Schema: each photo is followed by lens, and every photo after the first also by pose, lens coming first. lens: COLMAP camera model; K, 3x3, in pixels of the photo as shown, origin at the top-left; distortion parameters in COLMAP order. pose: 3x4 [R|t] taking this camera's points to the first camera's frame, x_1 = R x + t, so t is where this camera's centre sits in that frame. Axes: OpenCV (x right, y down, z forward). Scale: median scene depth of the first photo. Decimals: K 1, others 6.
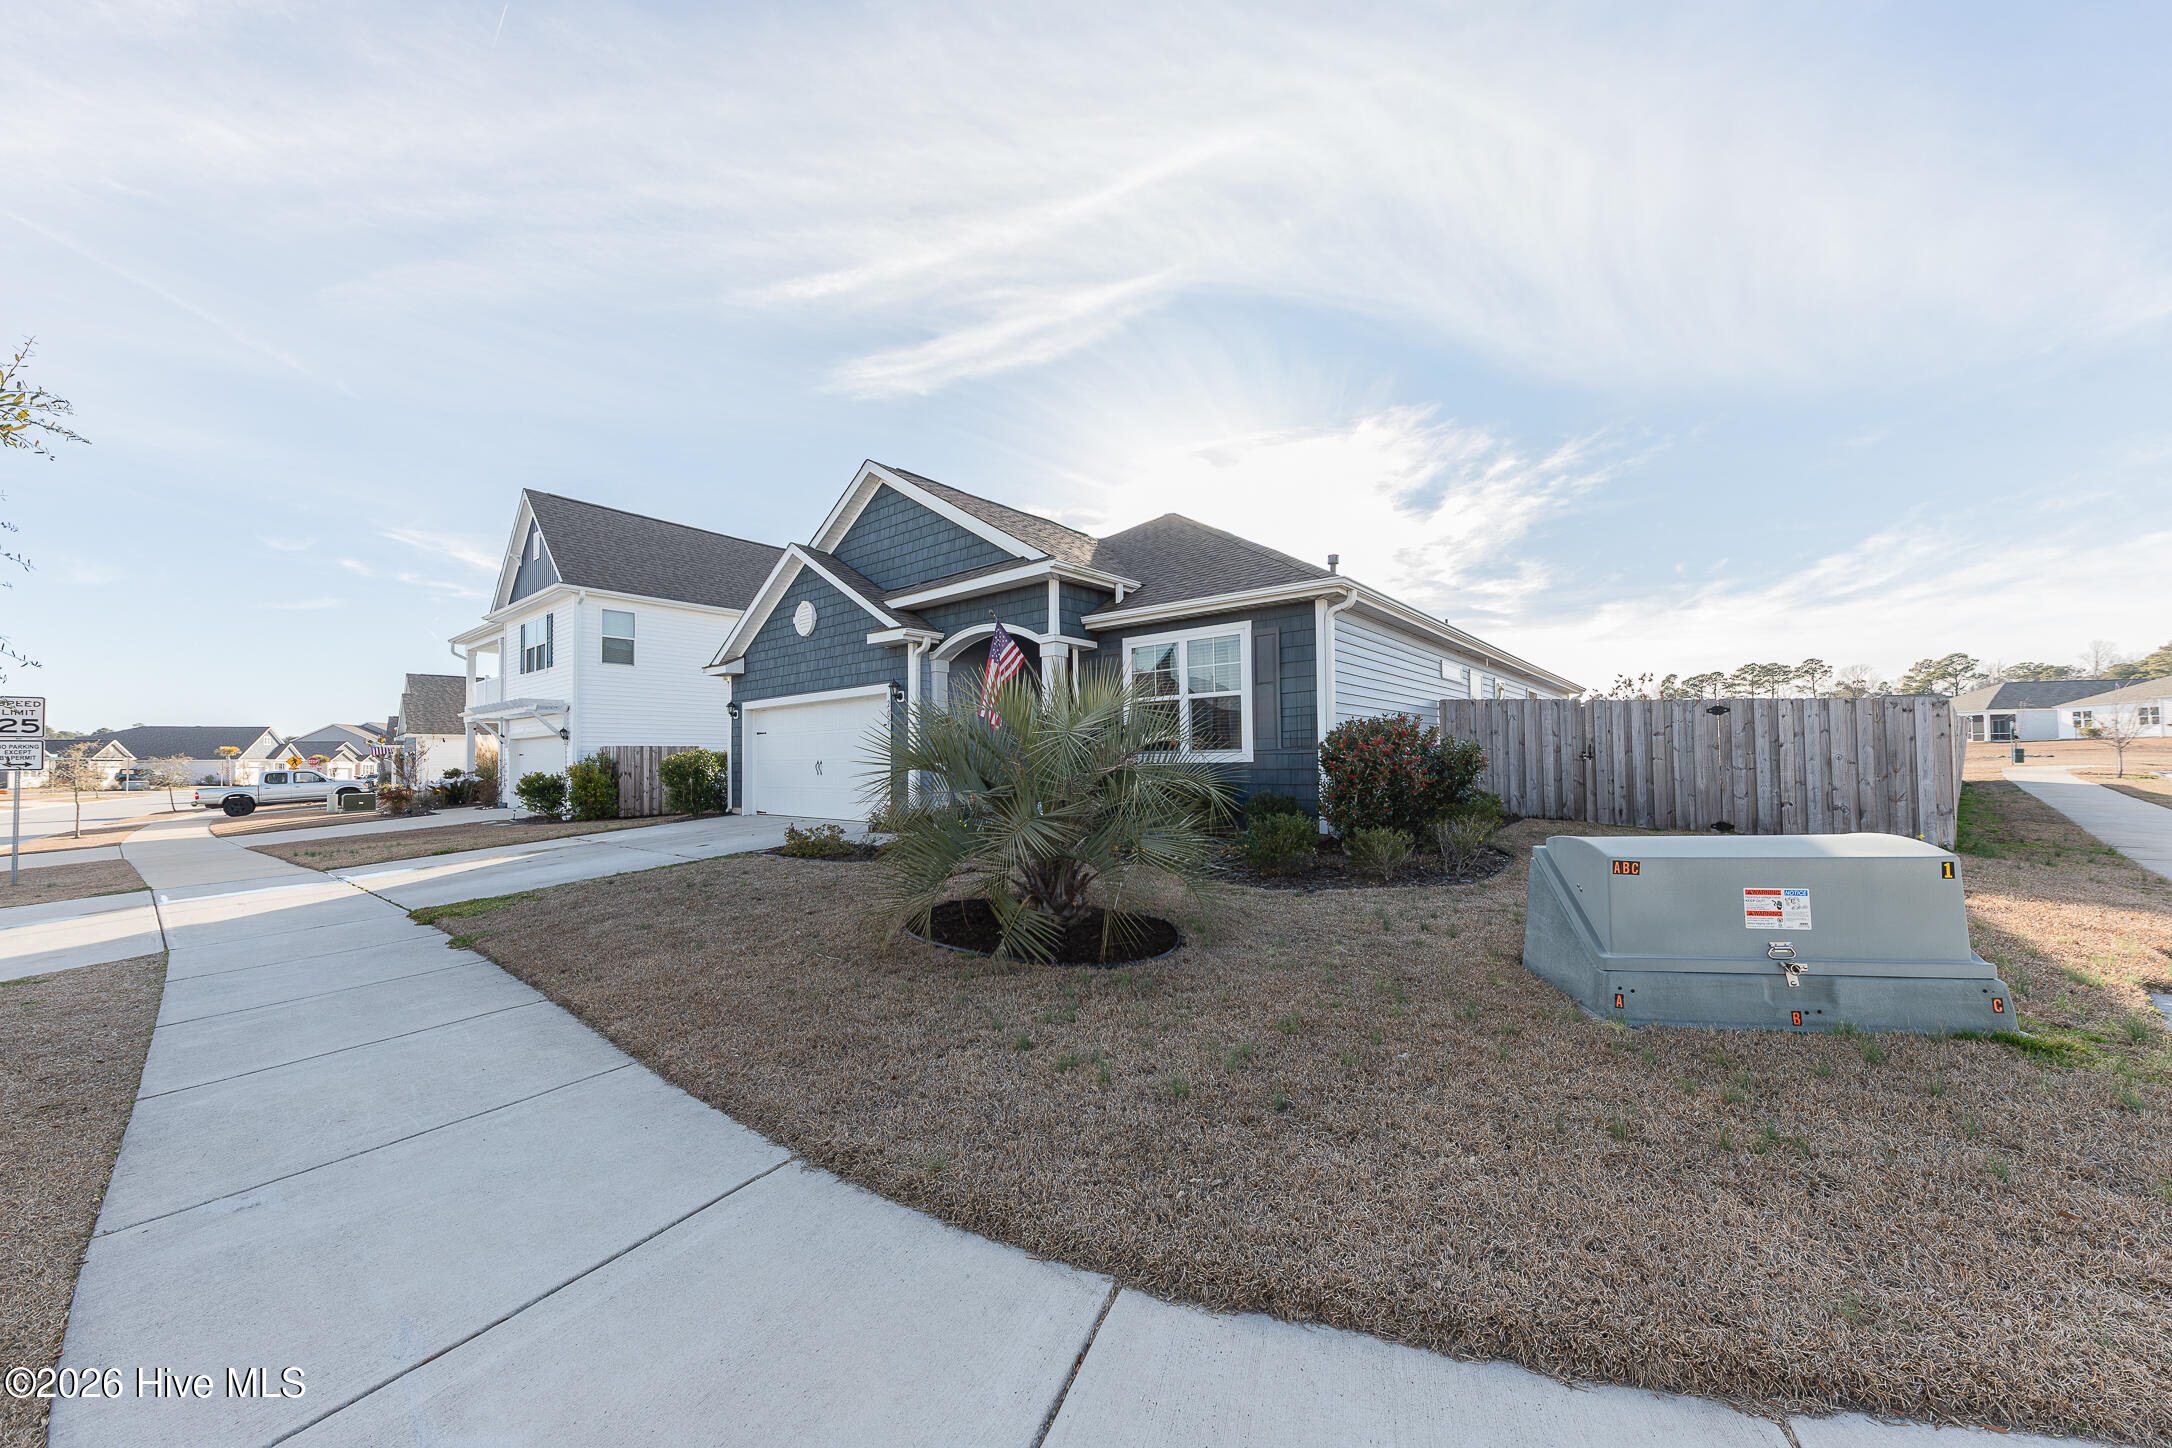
lens RADIAL K [[728.5, 0, 1095.9], [0, 728.5, 729.1], [0, 0, 1]] dist [0.010624, -0.008367]
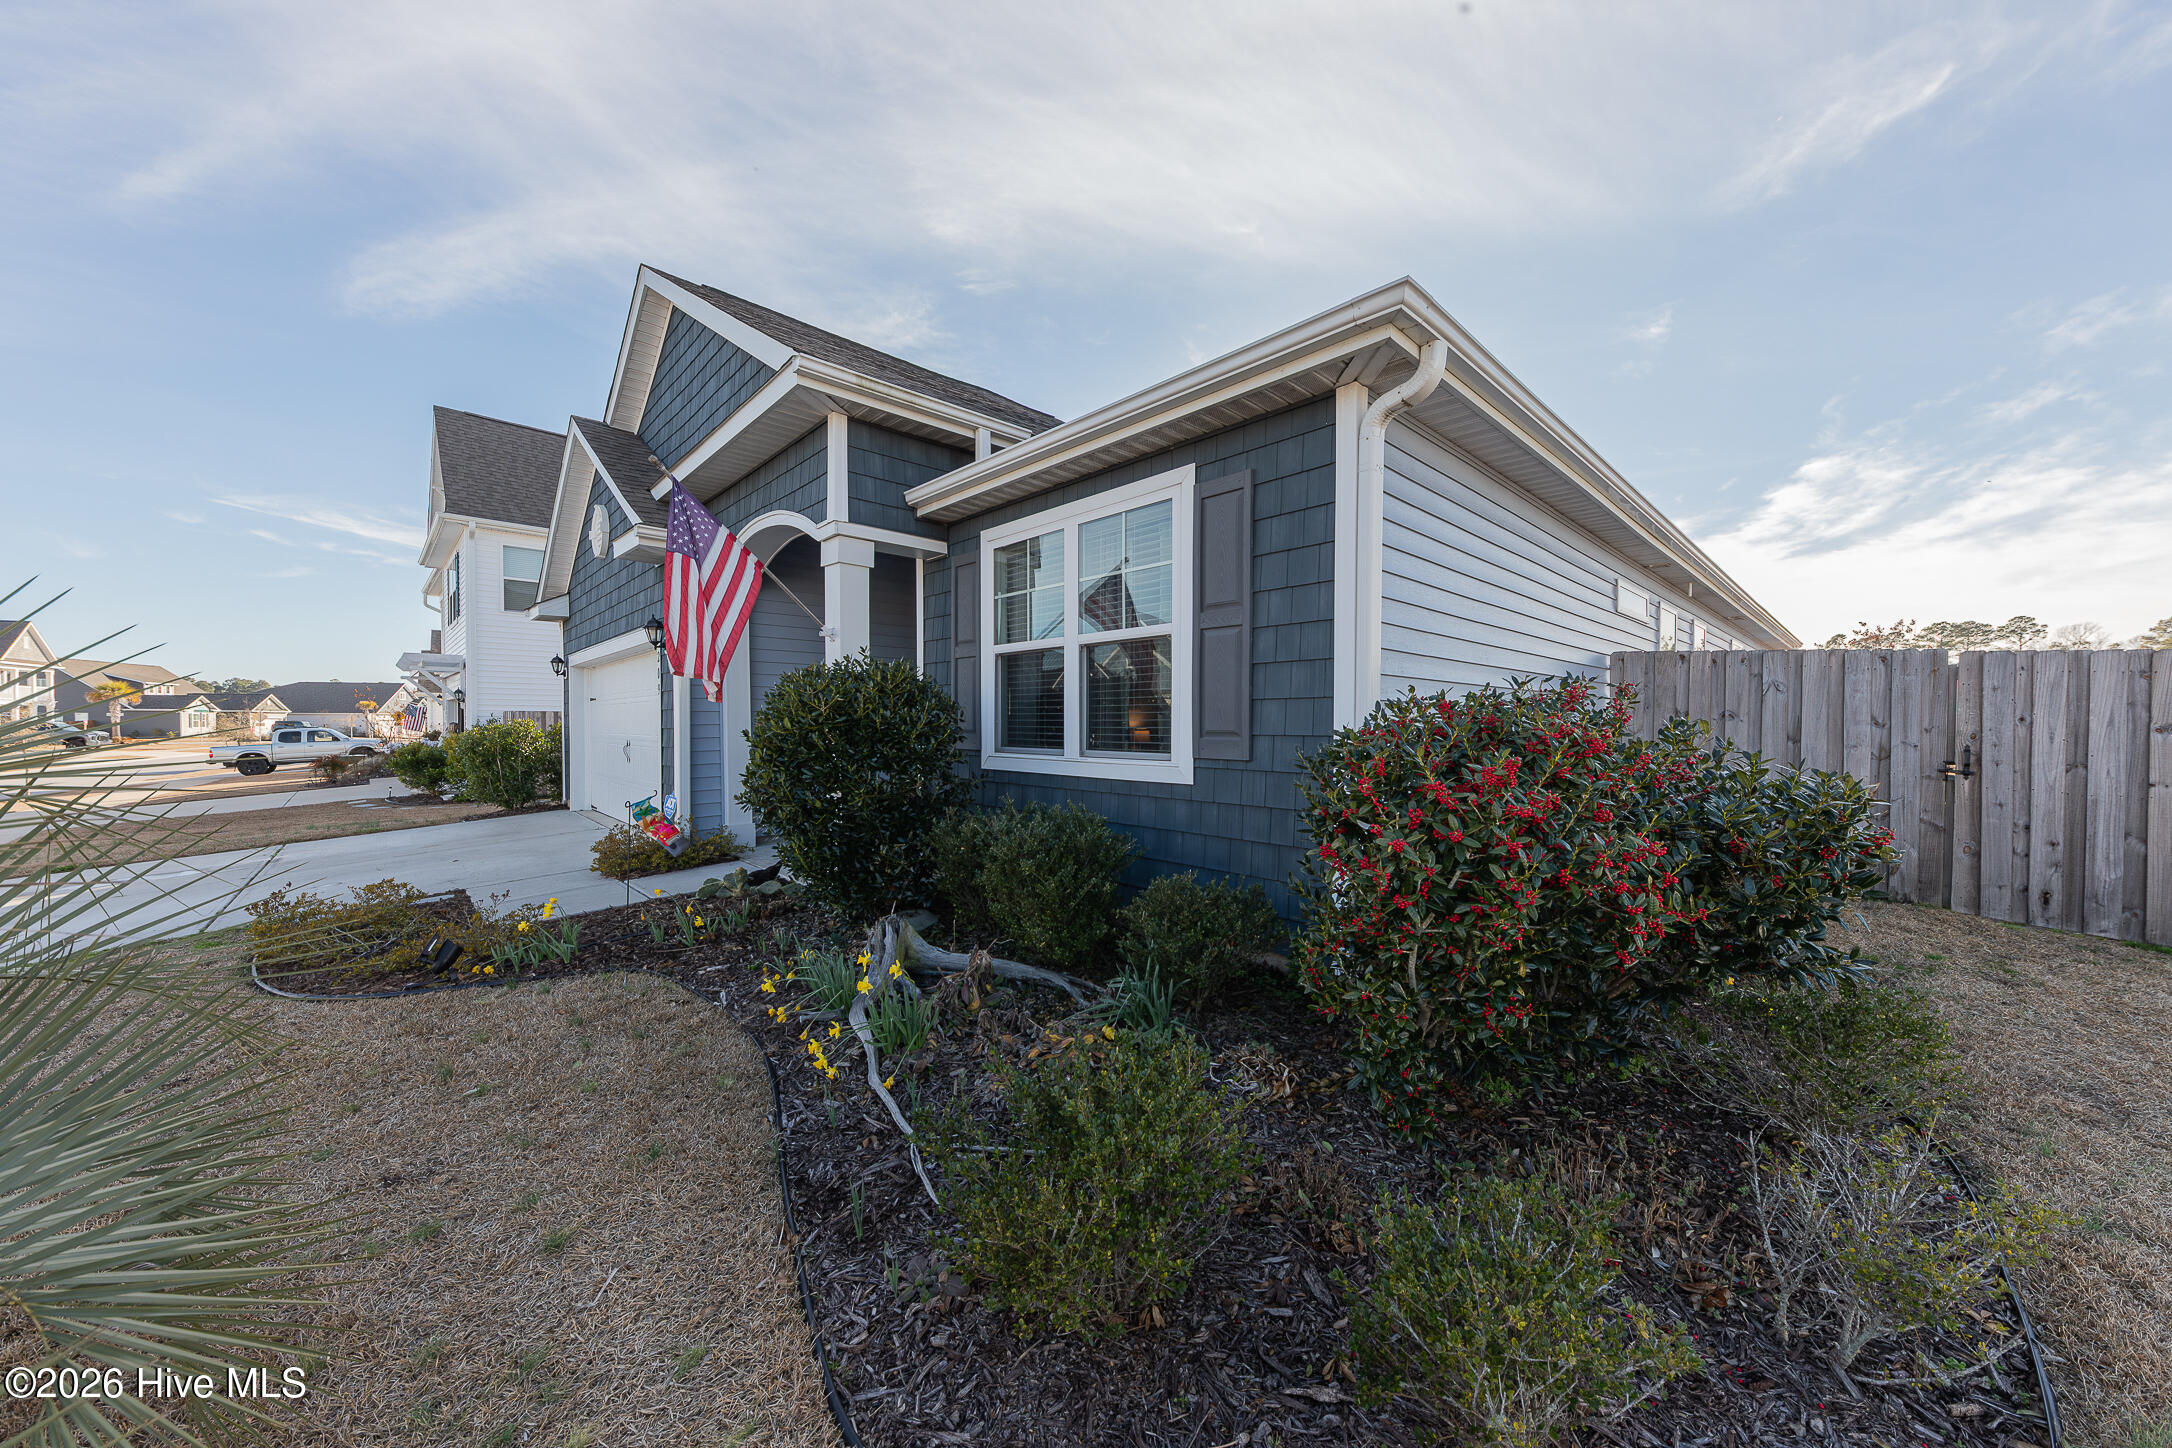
lens RADIAL K [[748.3, 0, 1084.9], [0, 748.3, 729.1], [0, 0, 1]] dist [0.011739, -0.004525]
pose [[0.993244, 0.013996, -0.115198, 0.181747], [-0.008216, 0.998690, 0.050500, -0.010078], [0.115754, -0.049212, 0.992058, 0.482893]]
